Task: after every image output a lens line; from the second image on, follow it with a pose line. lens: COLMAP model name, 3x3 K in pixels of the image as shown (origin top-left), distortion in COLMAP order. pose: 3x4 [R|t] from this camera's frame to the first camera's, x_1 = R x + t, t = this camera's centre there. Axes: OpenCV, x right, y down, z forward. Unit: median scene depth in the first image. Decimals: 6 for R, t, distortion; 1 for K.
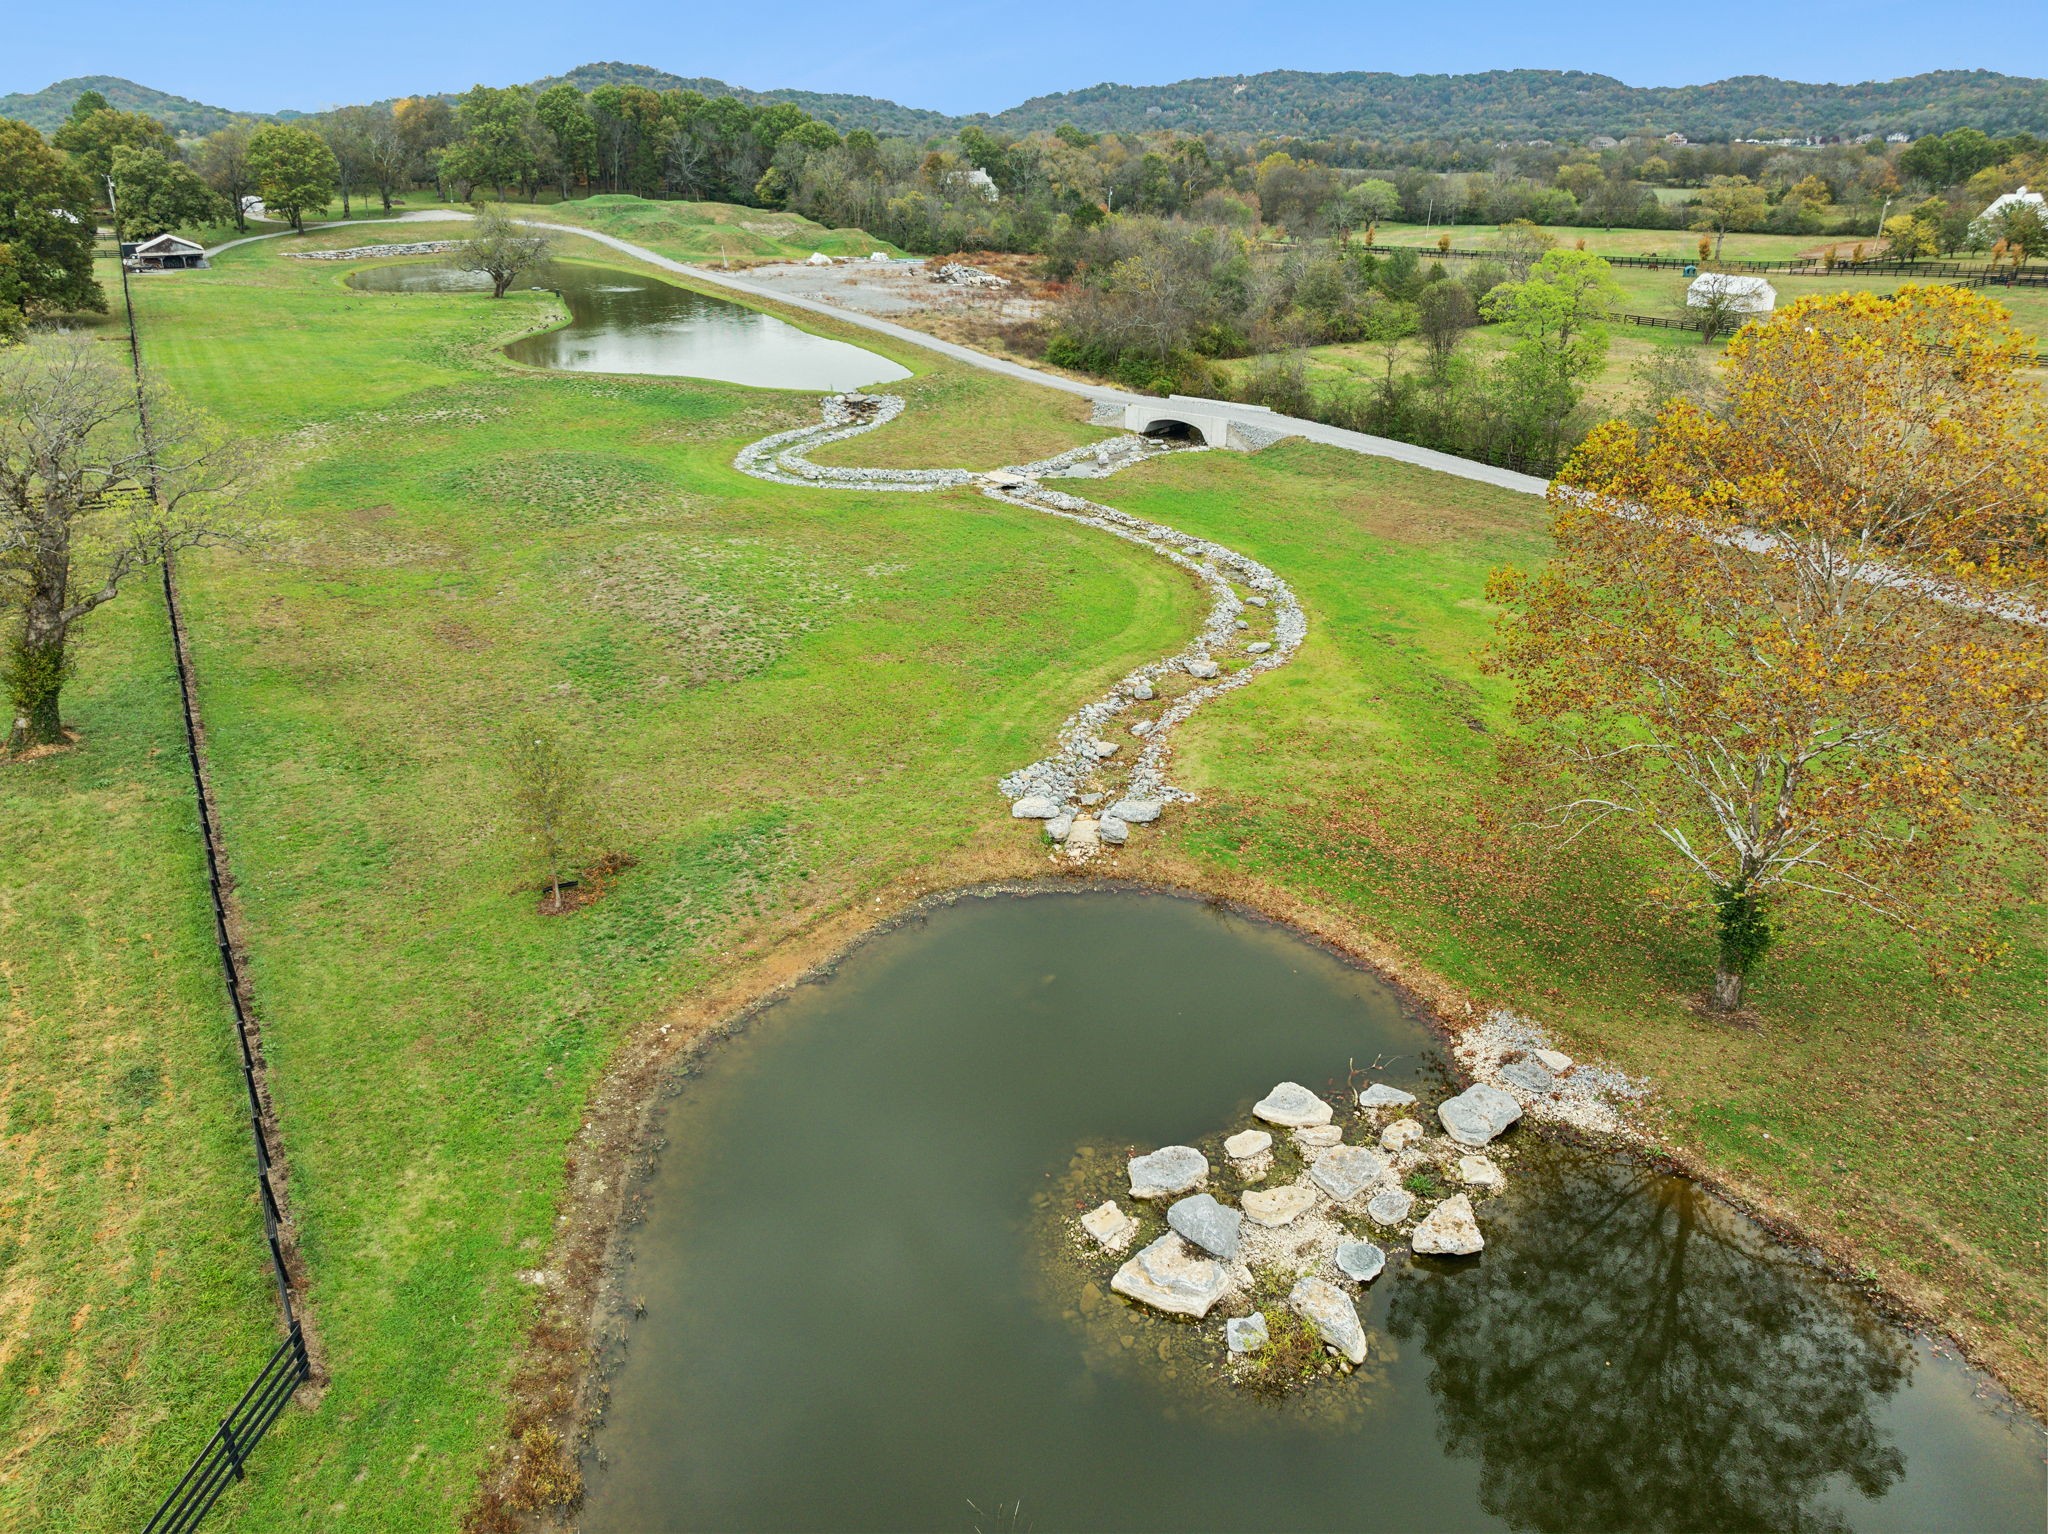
lens RADIAL K [[1452.2, 0, 1028.4], [0, 1452.2, 766.7], [0, 0, 1]] dist [-0.072694, 0.045131]
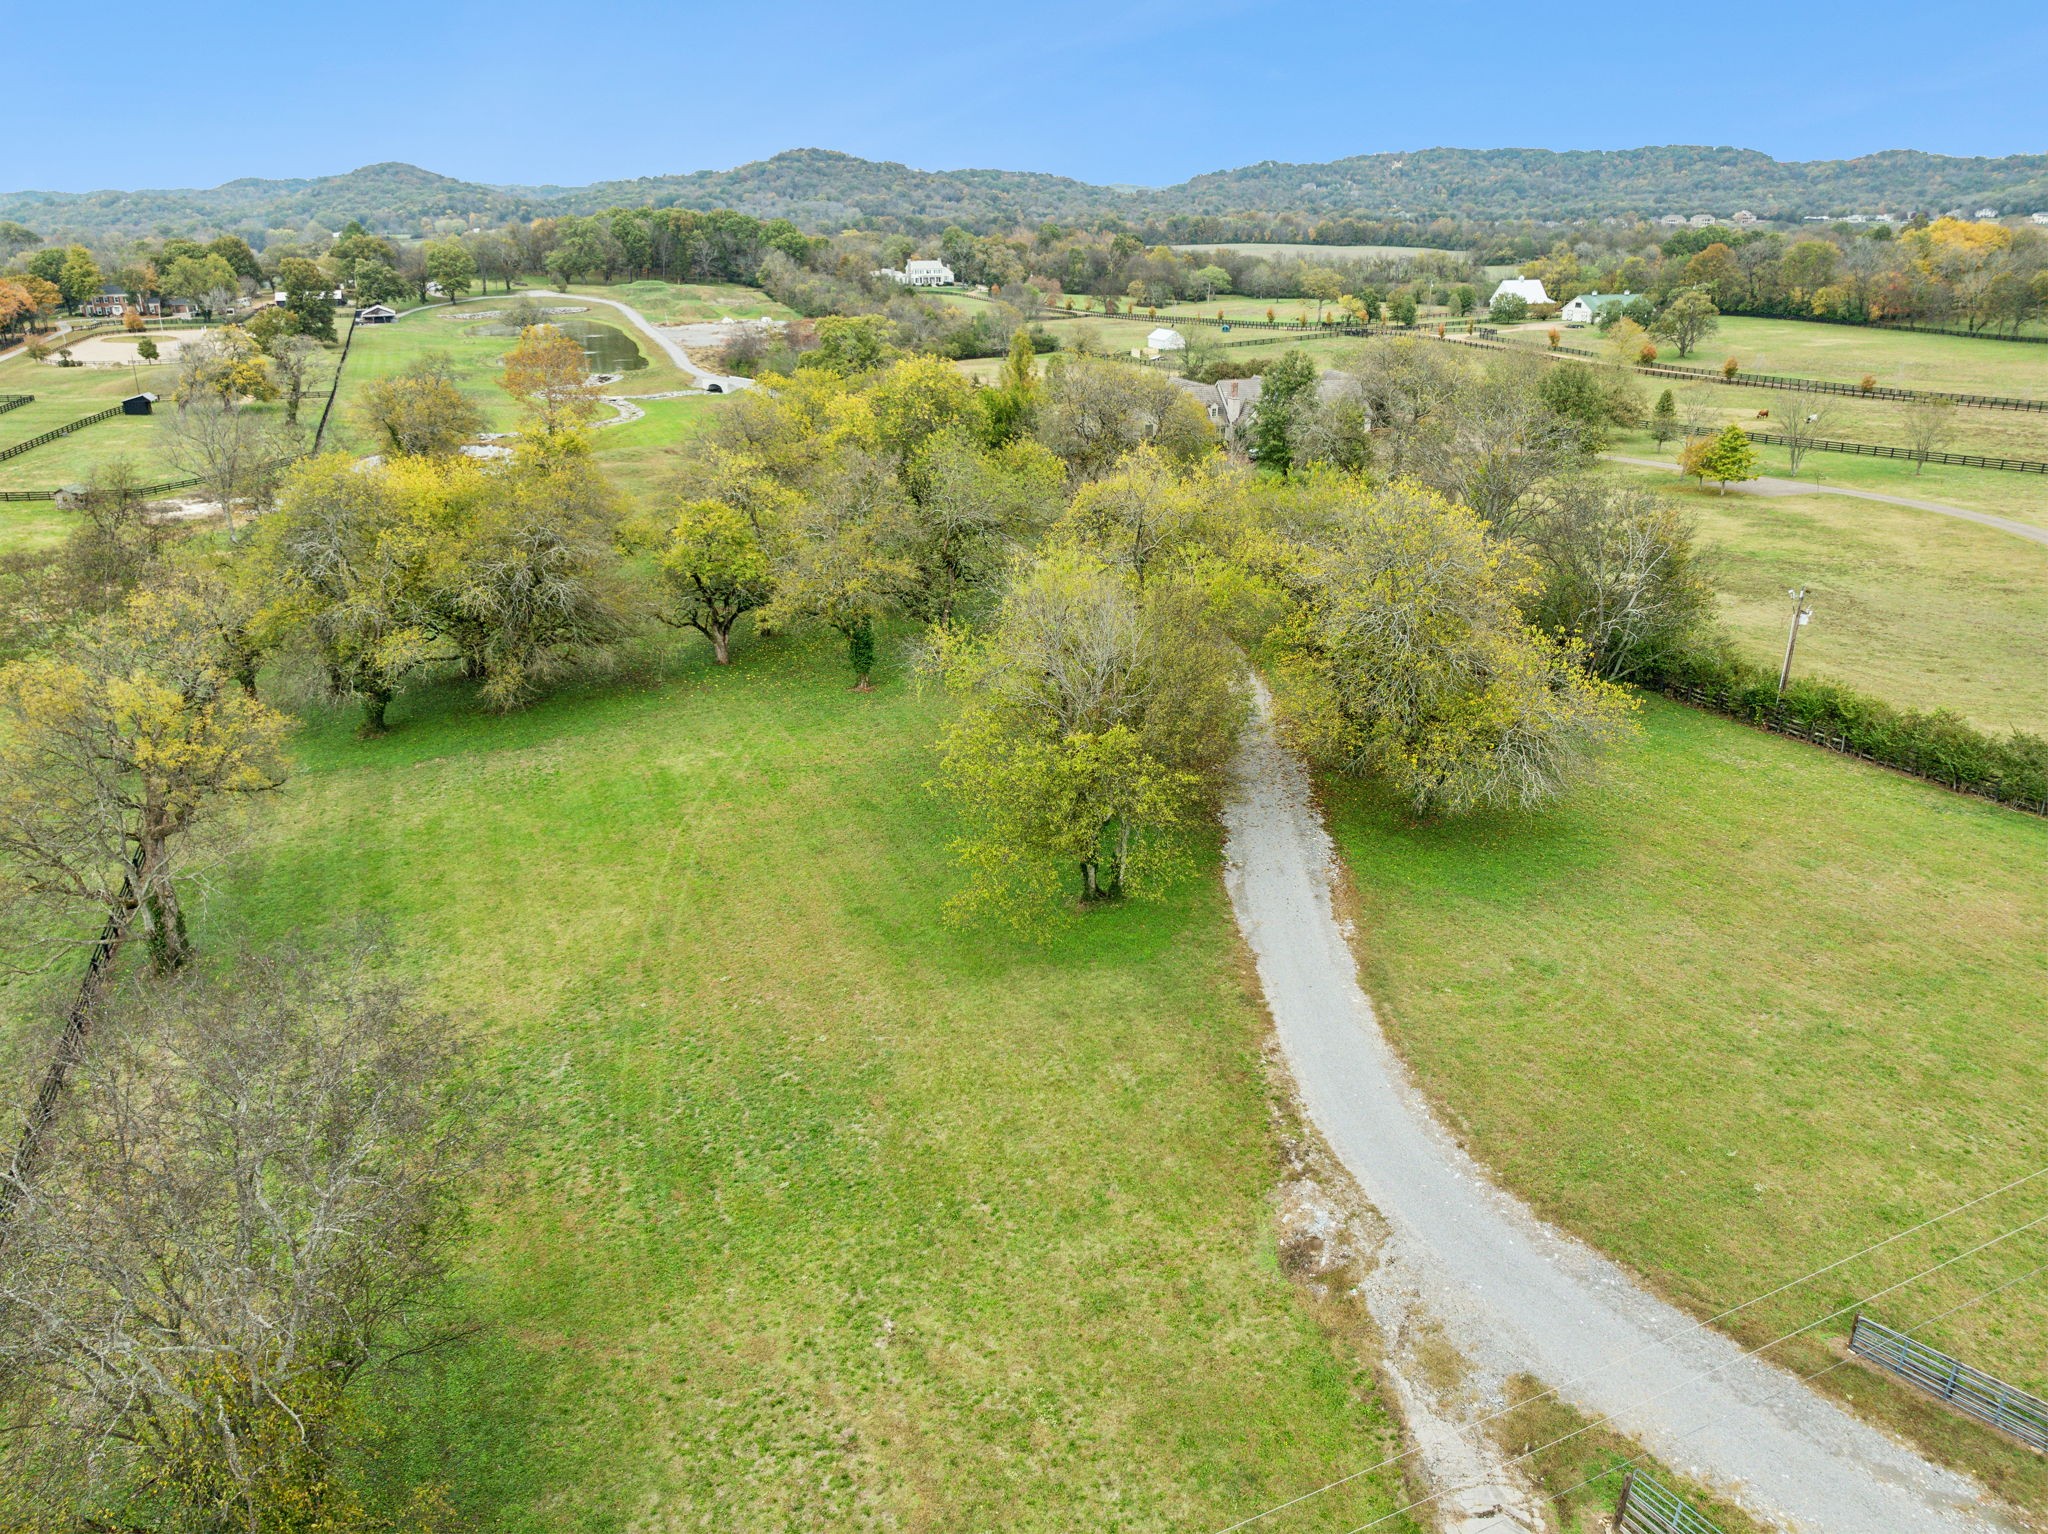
lens RADIAL K [[1449.3, 0, 1024.0], [0, 1449.3, 767.0], [0, 0, 1]] dist [-0.058277, 0.027594]
pose [[0.988500, 0.049938, -0.142735, 0.082456], [-0.055623, 0.997798, -0.036117, 0.039244], [0.140617, 0.043641, 0.989102, -0.111166]]
